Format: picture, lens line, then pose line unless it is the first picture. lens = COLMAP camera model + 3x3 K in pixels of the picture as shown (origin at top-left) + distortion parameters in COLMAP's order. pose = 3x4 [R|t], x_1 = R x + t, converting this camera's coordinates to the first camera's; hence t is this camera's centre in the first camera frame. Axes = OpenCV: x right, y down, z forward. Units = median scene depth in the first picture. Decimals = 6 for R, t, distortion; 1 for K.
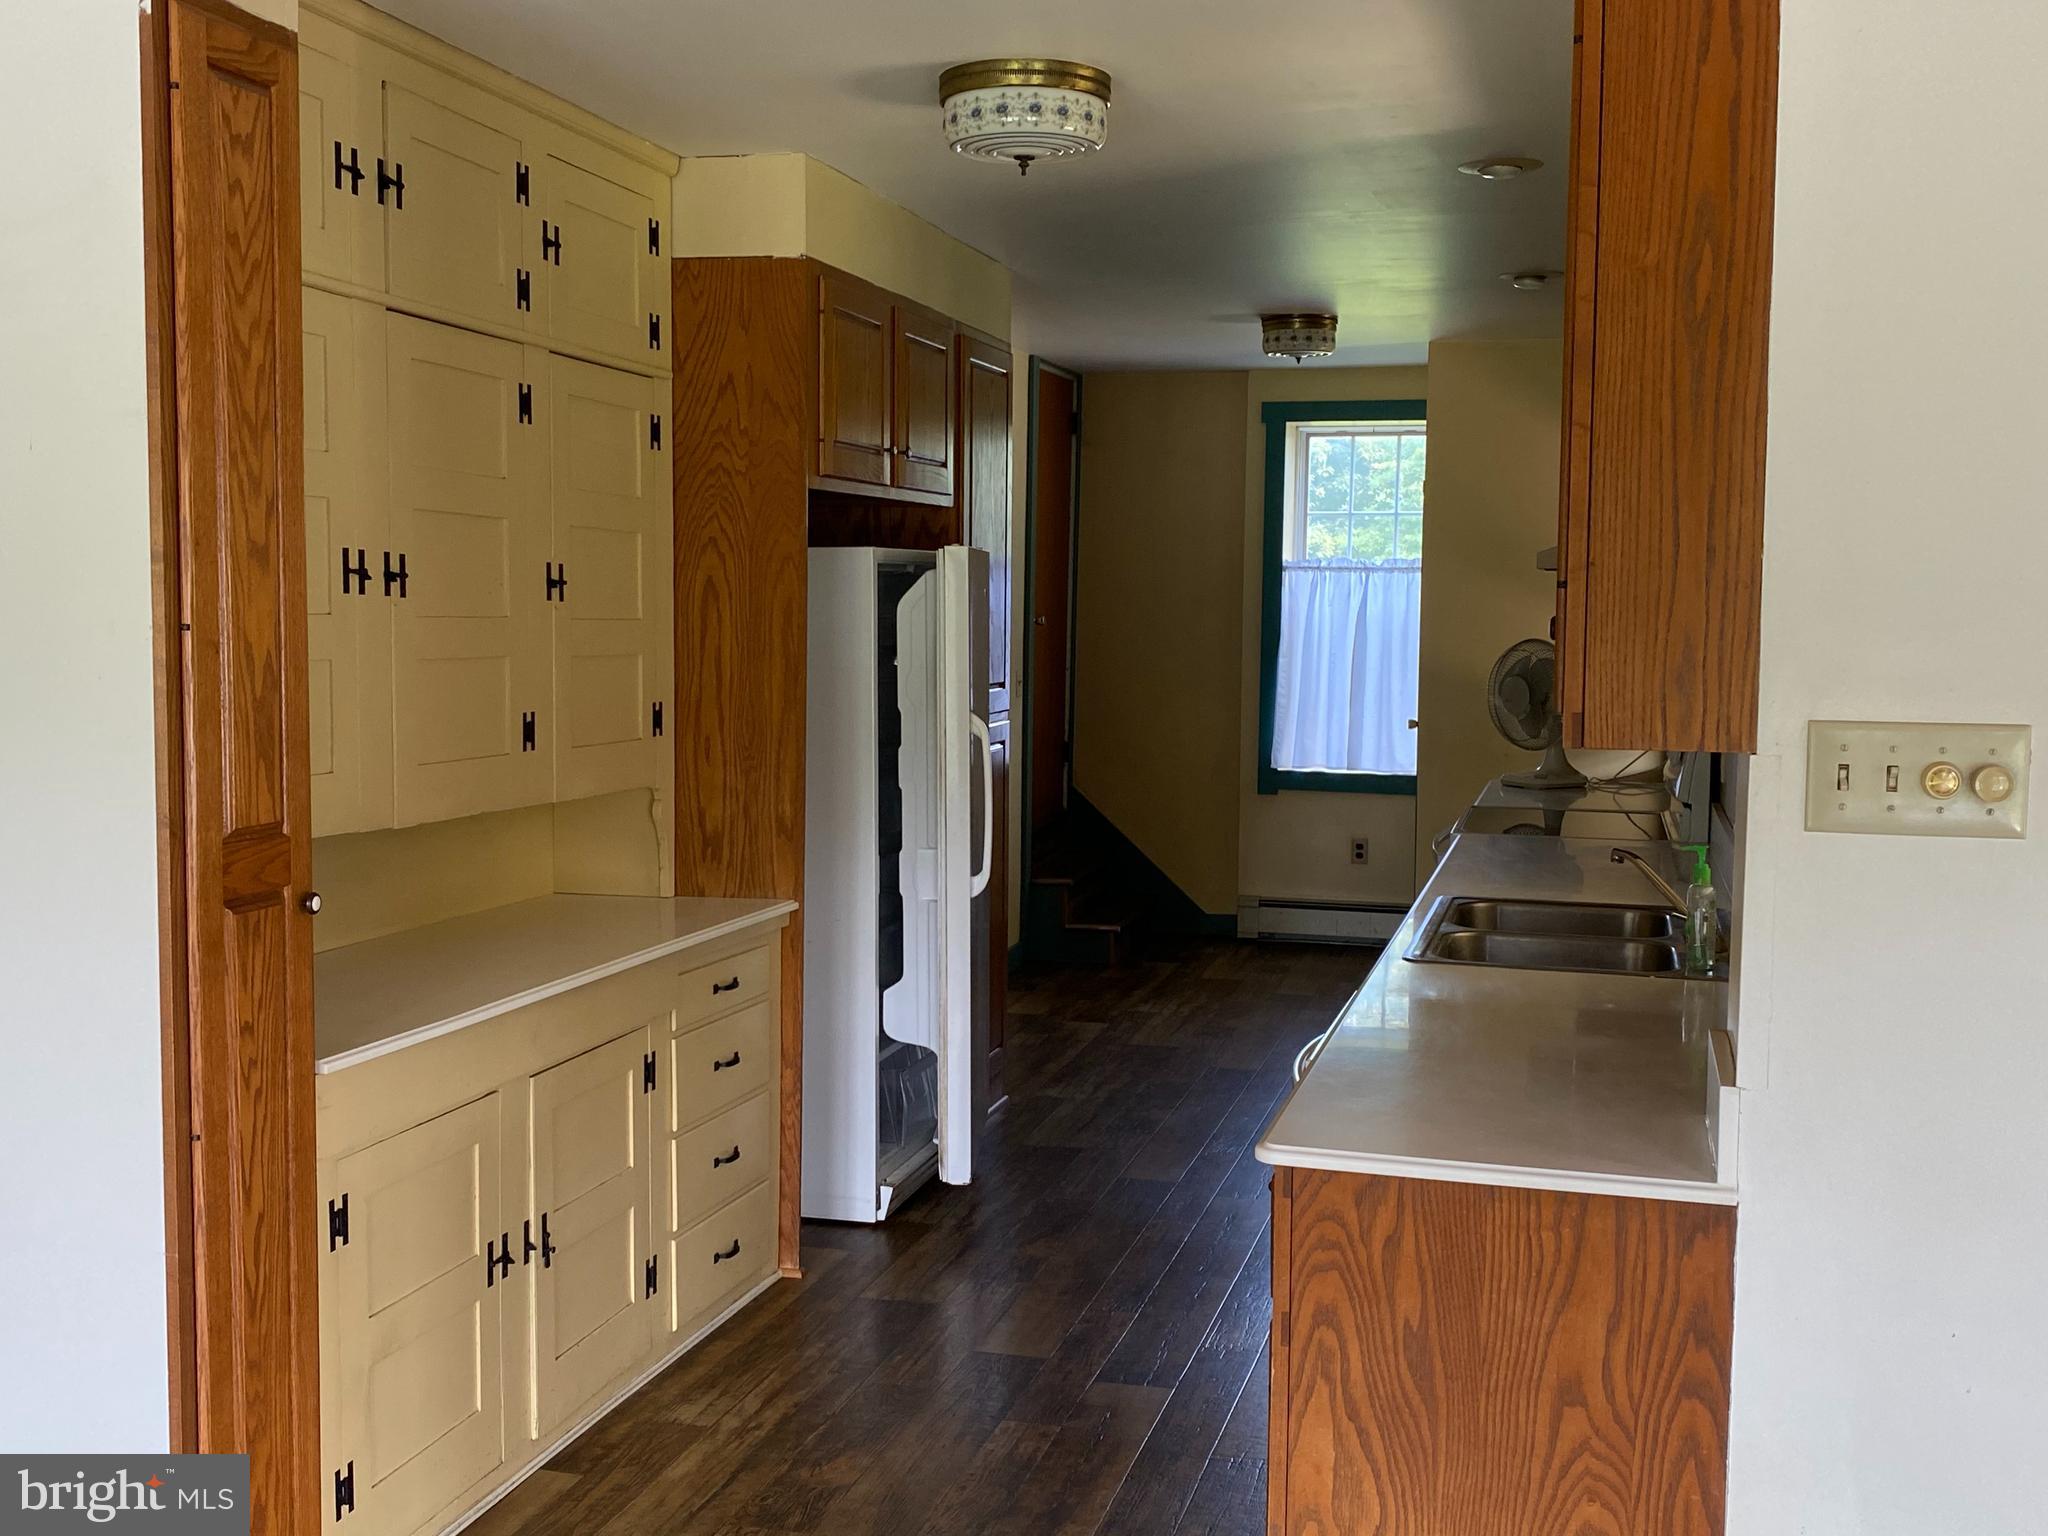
lens RADIAL K [[2104.4, 0, 1026.0], [0, 2104.4, 763.2], [0, 0, 1]] dist [0.010955, 0.000000]
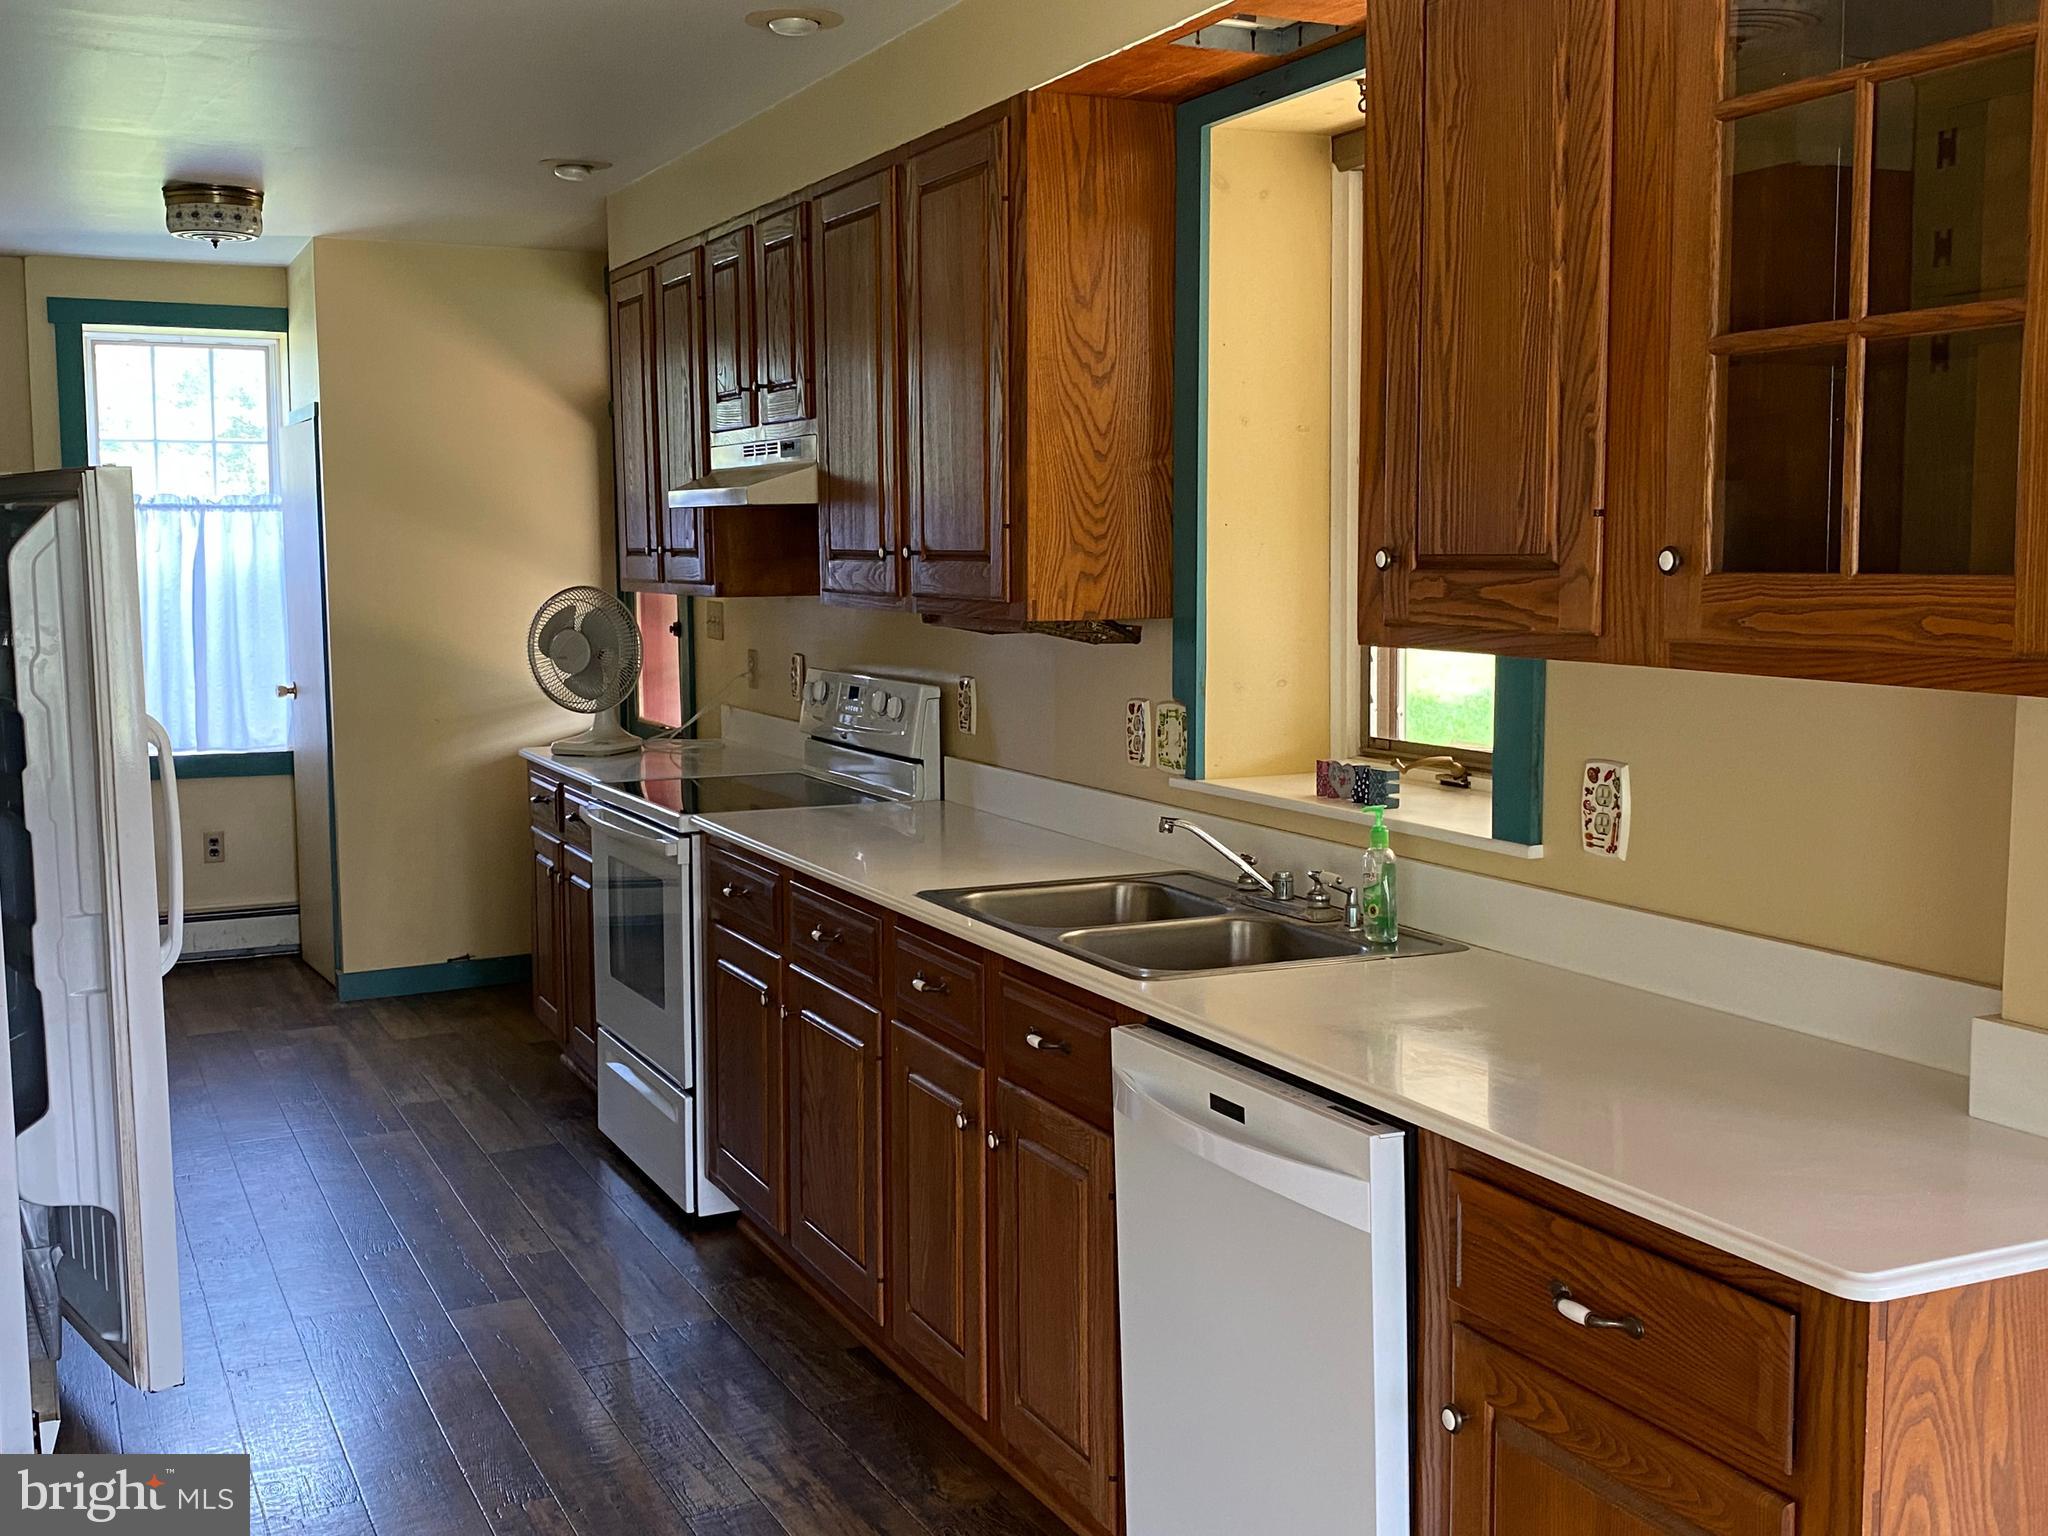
lens RADIAL K [[2104.4, 0, 1026.0], [0, 2104.4, 762.1], [0, 0, 1]] dist [0.010955, 0.000000]
pose [[0.757034, -0.082514, 0.648144, -0.567656], [0.064952, 0.996584, 0.051008, -0.053299], [-0.650139, 0.003483, 0.759807, 0.631781]]
